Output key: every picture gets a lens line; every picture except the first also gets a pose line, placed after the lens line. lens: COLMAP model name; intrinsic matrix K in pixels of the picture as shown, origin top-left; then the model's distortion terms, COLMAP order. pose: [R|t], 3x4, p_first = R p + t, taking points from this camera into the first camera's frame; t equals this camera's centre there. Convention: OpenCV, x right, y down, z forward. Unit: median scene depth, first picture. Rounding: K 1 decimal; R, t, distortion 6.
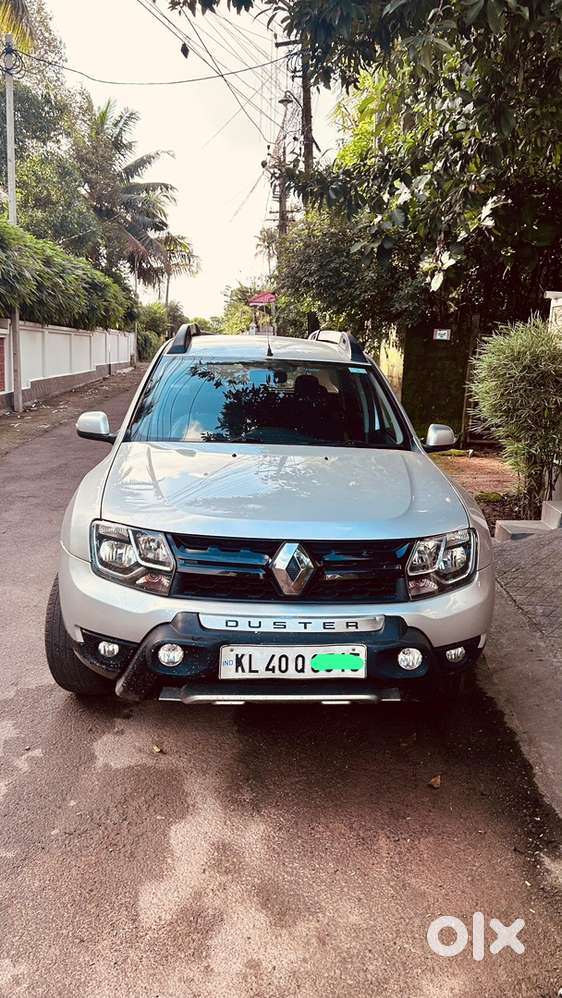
lens RADIAL K [[751.2, 0, 280.0], [0, 751.2, 493.9], [0, 0, 1]] dist [0.060119, 0.000252]
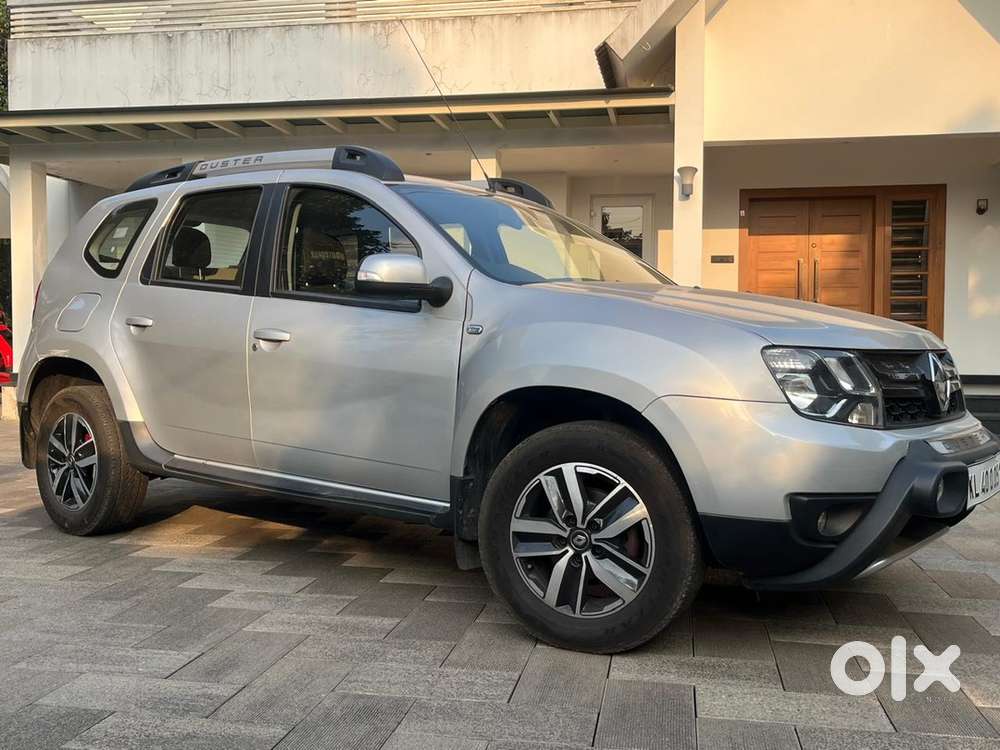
lens RADIAL K [[1018.8, 0, 500.7], [0, 1018.8, 380.1], [0, 0, 1]] dist [0.017147, 0.000000]
pose [[0.675661, -0.062333, 0.734573, -1.222989], [0.155606, 0.986028, -0.059457, 0.090211], [-0.720603, 0.154477, 0.675920, 0.575029]]
